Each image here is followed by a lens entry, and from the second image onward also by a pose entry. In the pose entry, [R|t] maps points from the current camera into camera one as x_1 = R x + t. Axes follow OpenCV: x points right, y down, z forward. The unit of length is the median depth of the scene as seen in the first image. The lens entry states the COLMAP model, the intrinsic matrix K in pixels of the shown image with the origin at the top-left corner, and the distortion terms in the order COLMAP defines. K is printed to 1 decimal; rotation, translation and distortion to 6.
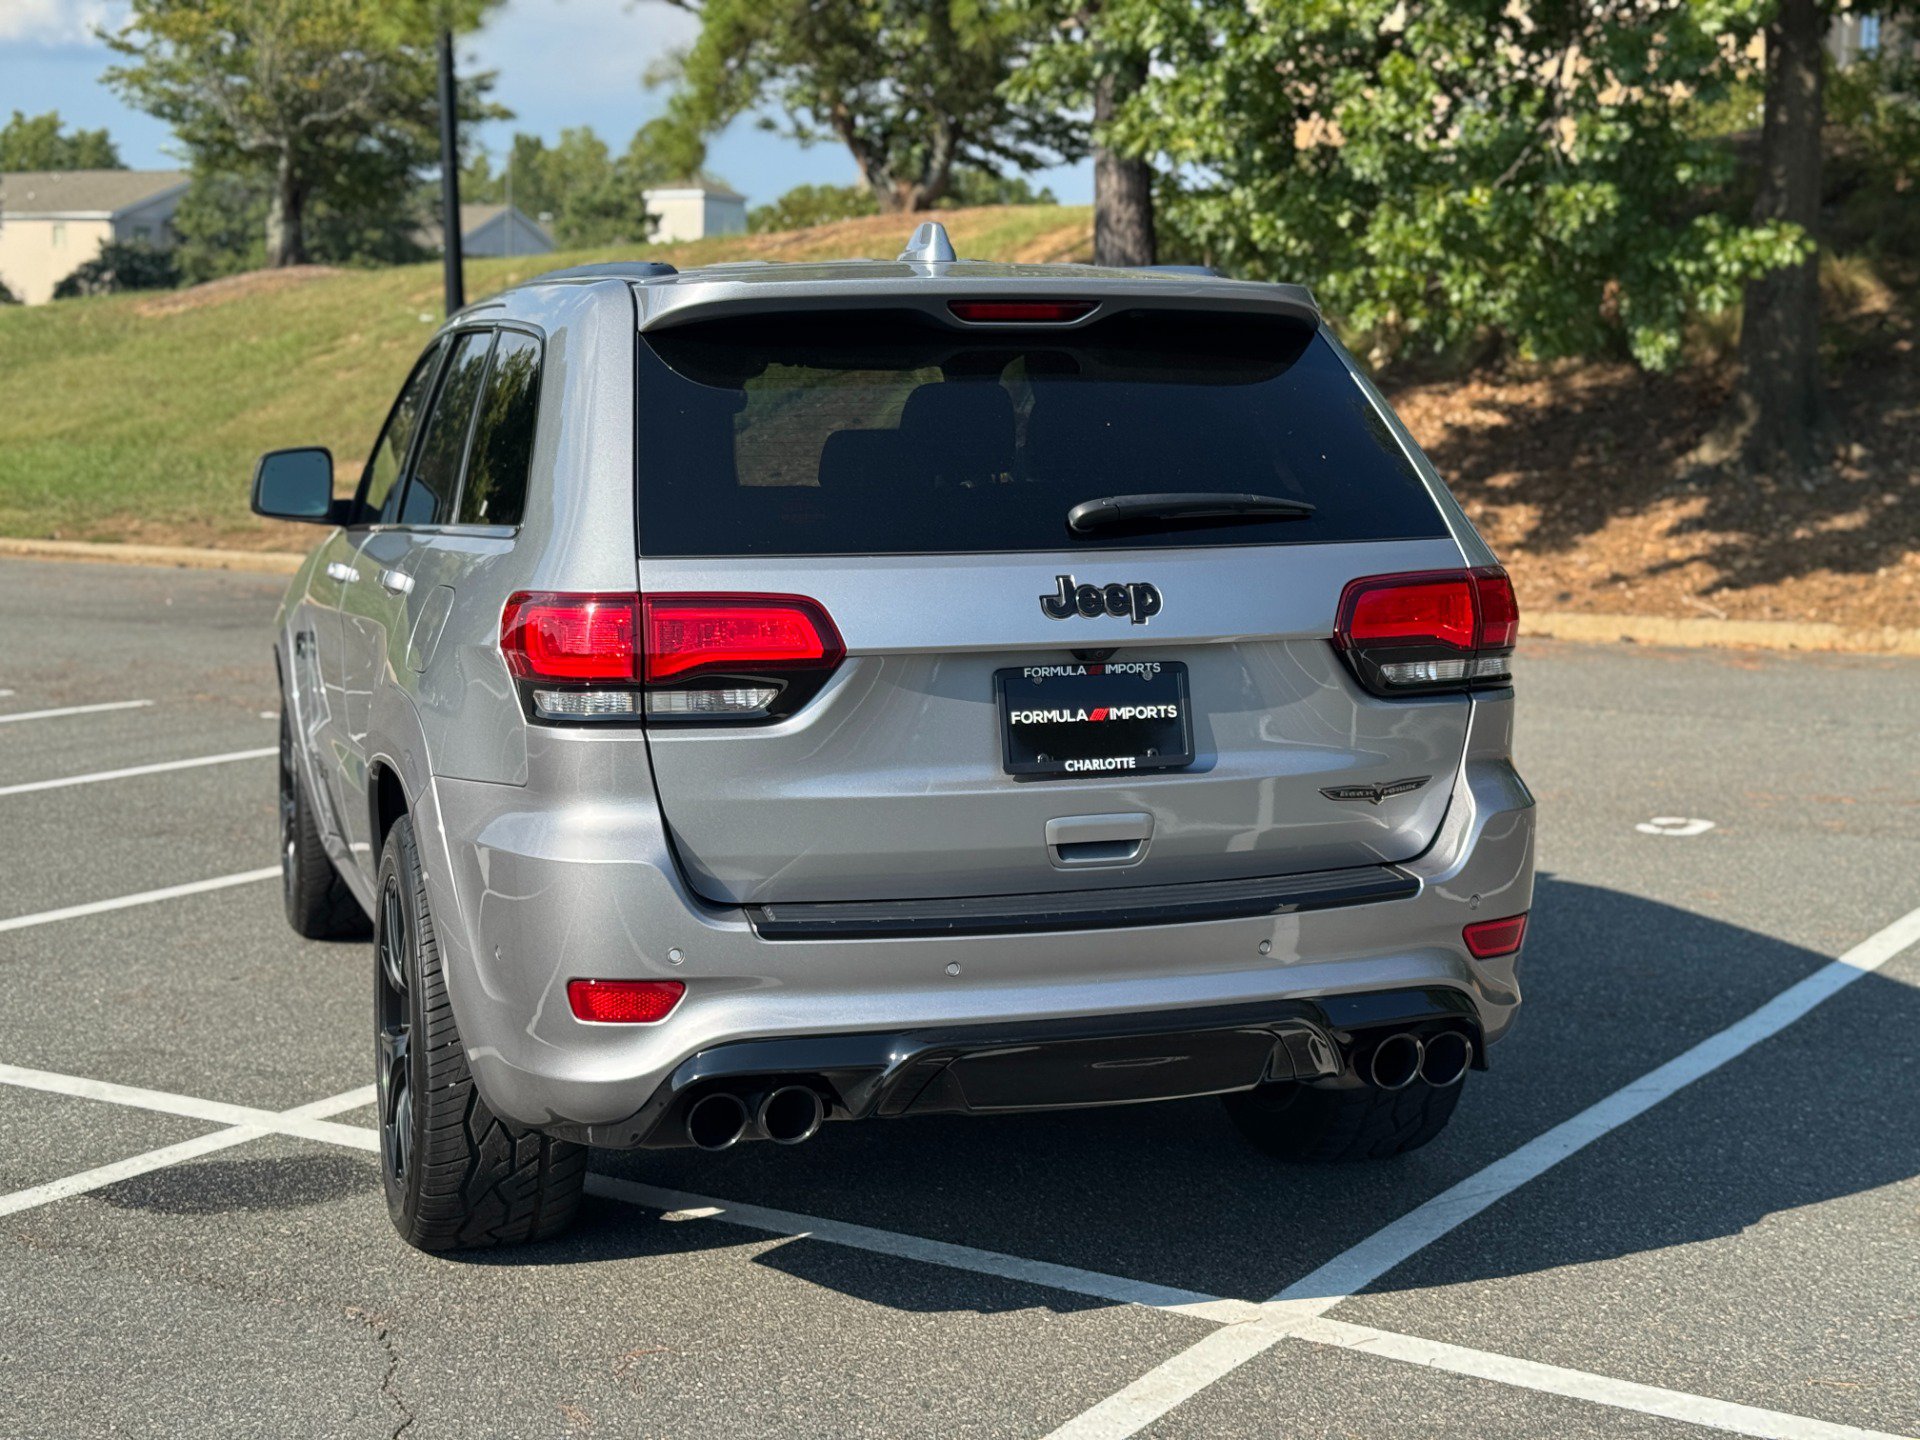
lens RADIAL K [[2694.7, 0, 956.5], [0, 2694.7, 730.2], [0, 0, 1]] dist [0.135241, 0.000000]
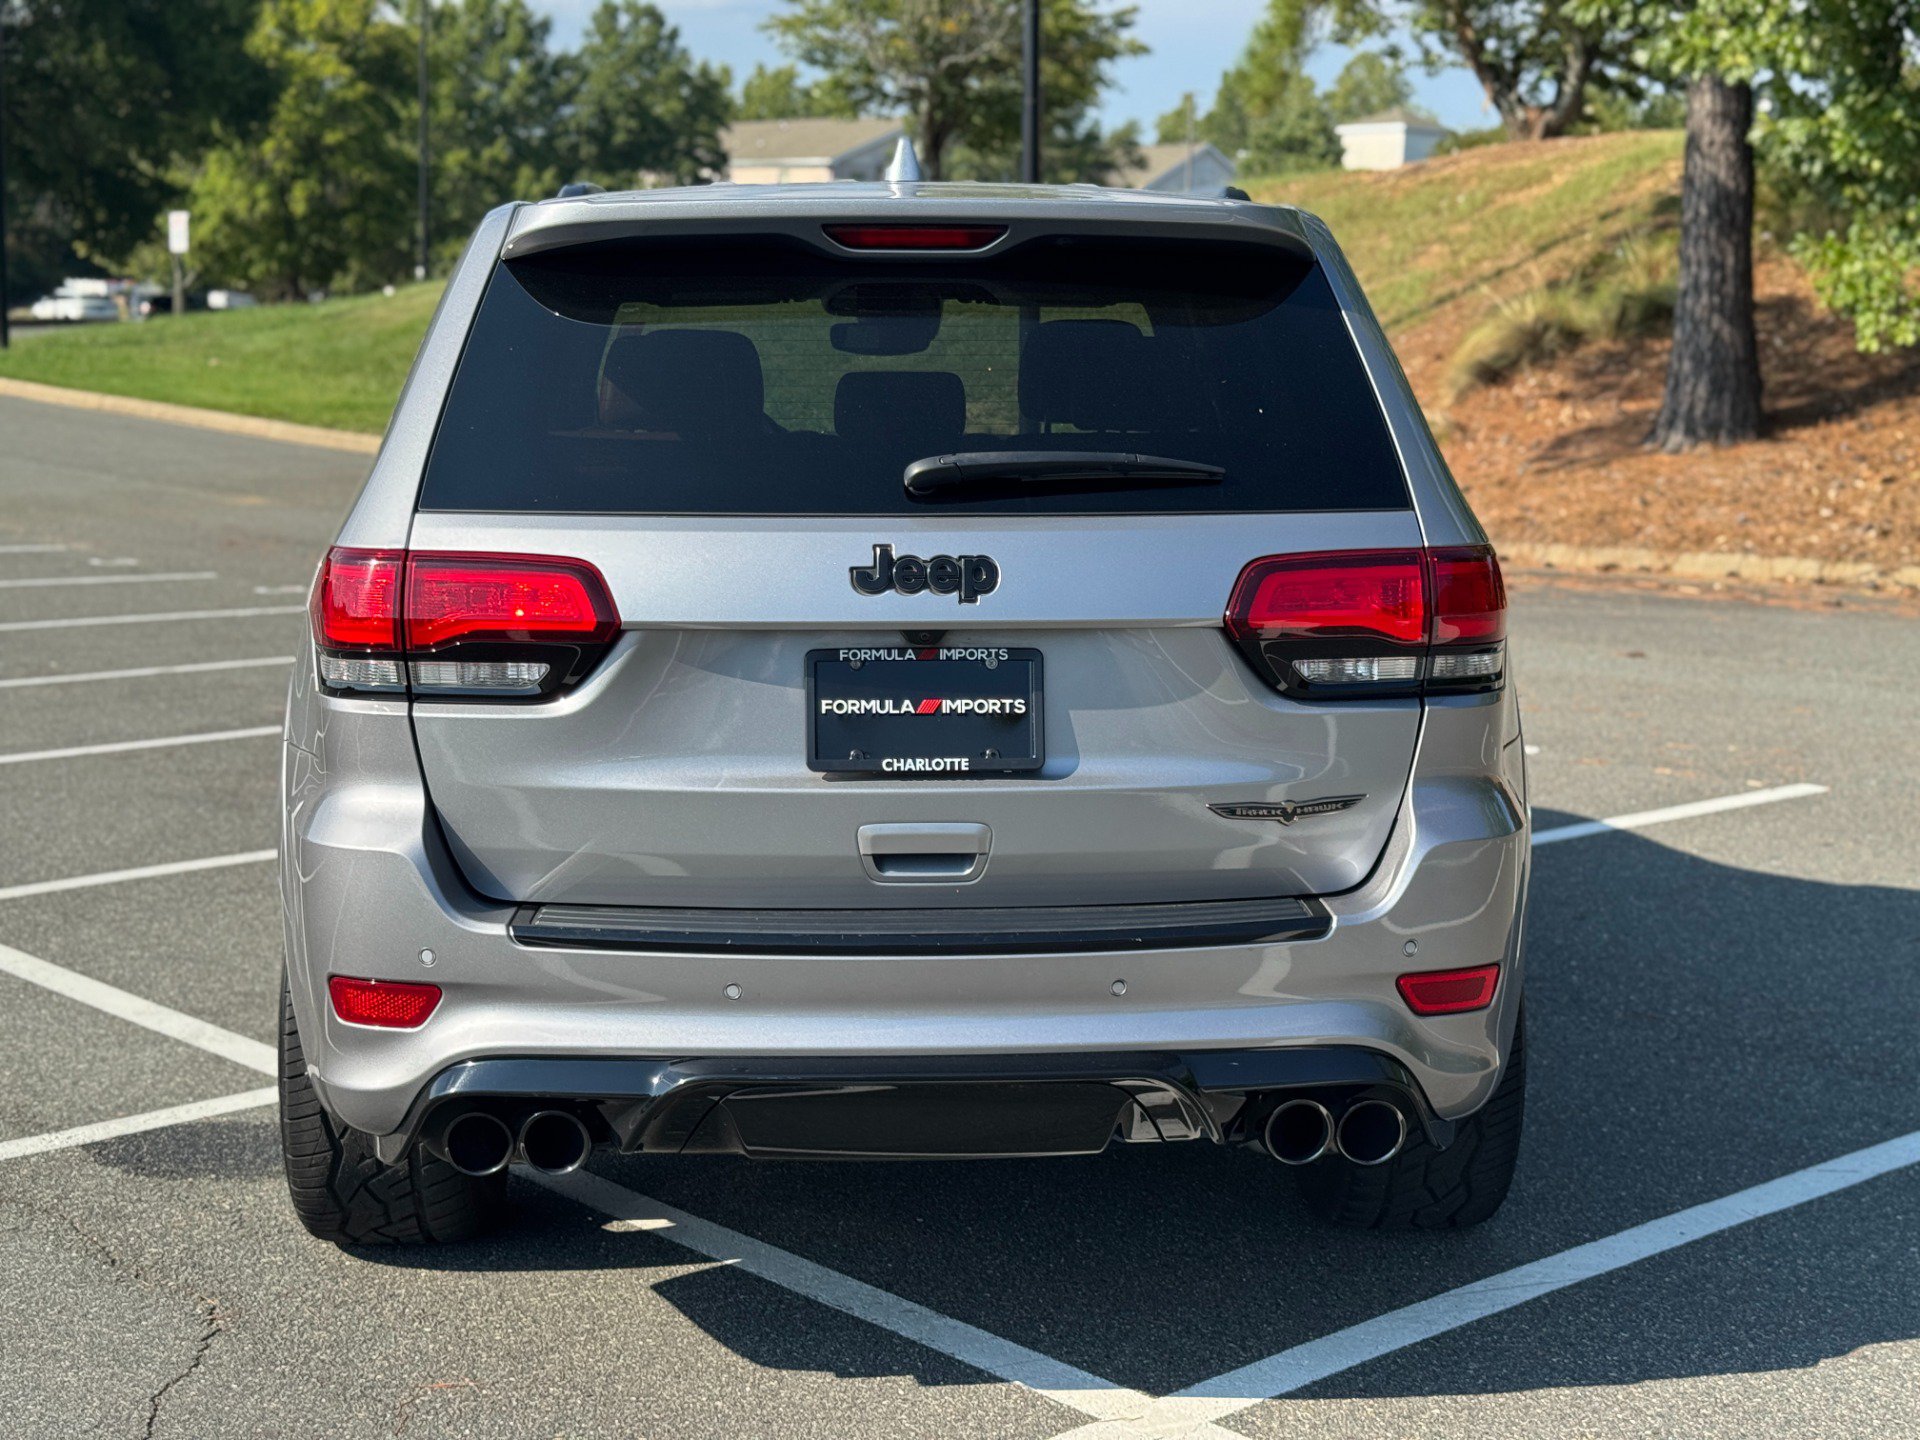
lens RADIAL K [[2694.7, 0, 961.4], [0, 2694.7, 725.8], [0, 0, 1]] dist [0.135241, 0.000000]
pose [[0.967515, 0.044171, -0.248924, 0.251702], [-0.039011, 0.998910, 0.025625, -0.020134], [0.249785, -0.015082, 0.968184, 0.153191]]
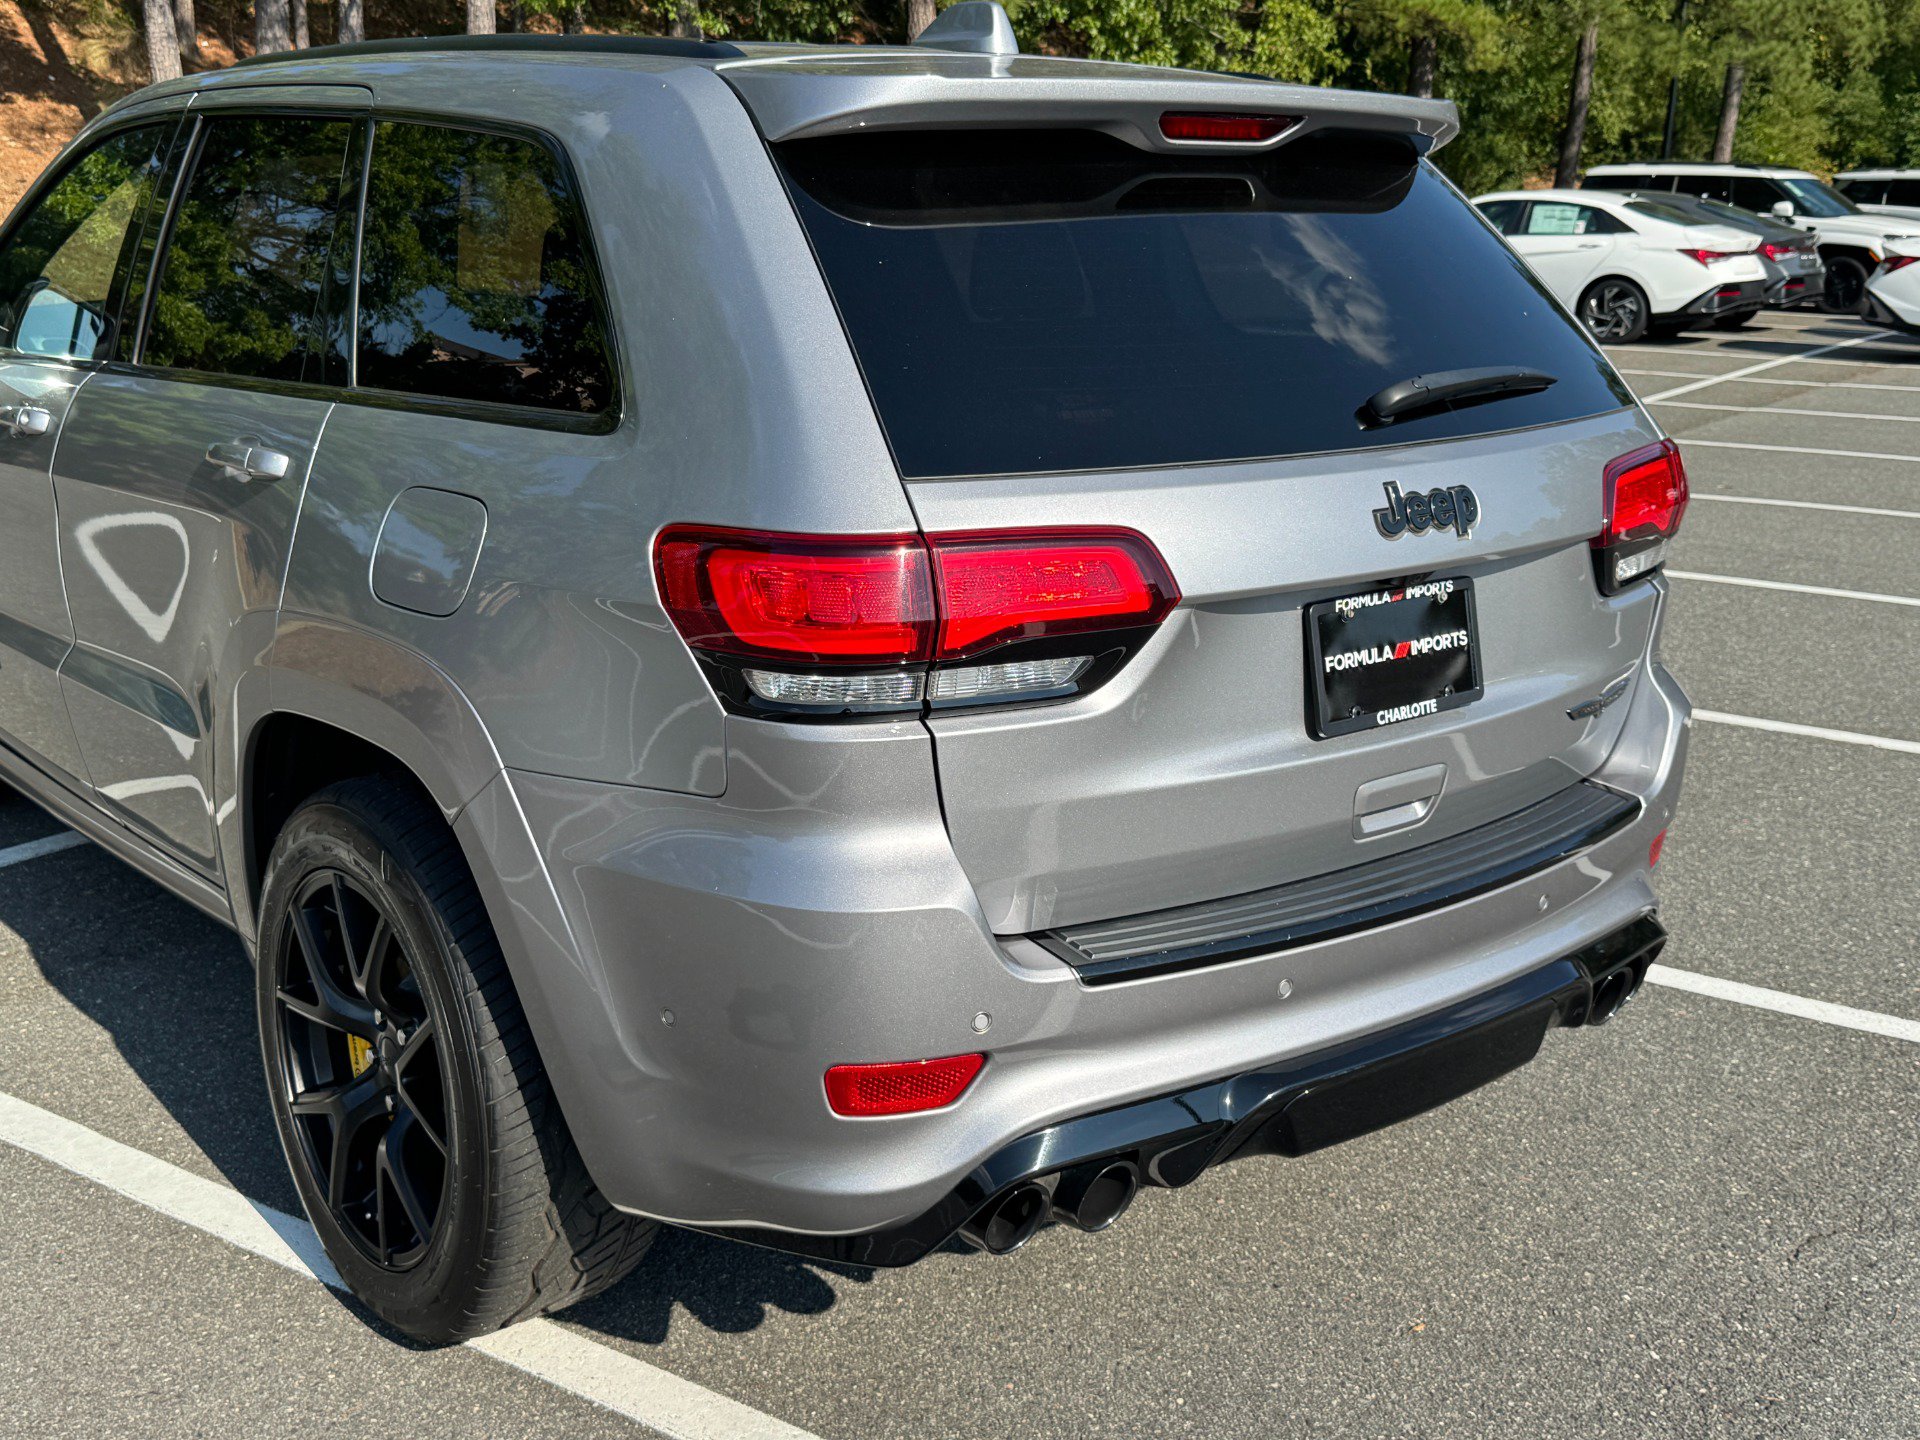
lens RADIAL K [[2026.8, 0, 931.0], [0, 2026.8, 746.6], [0, 0, 1]] dist [0.055110, 0.000000]
pose [[0.930742, -0.077644, 0.357337, -0.271141], [0.023124, 0.987739, 0.154392, -0.067788], [-0.364944, -0.135436, 0.921126, 0.440413]]
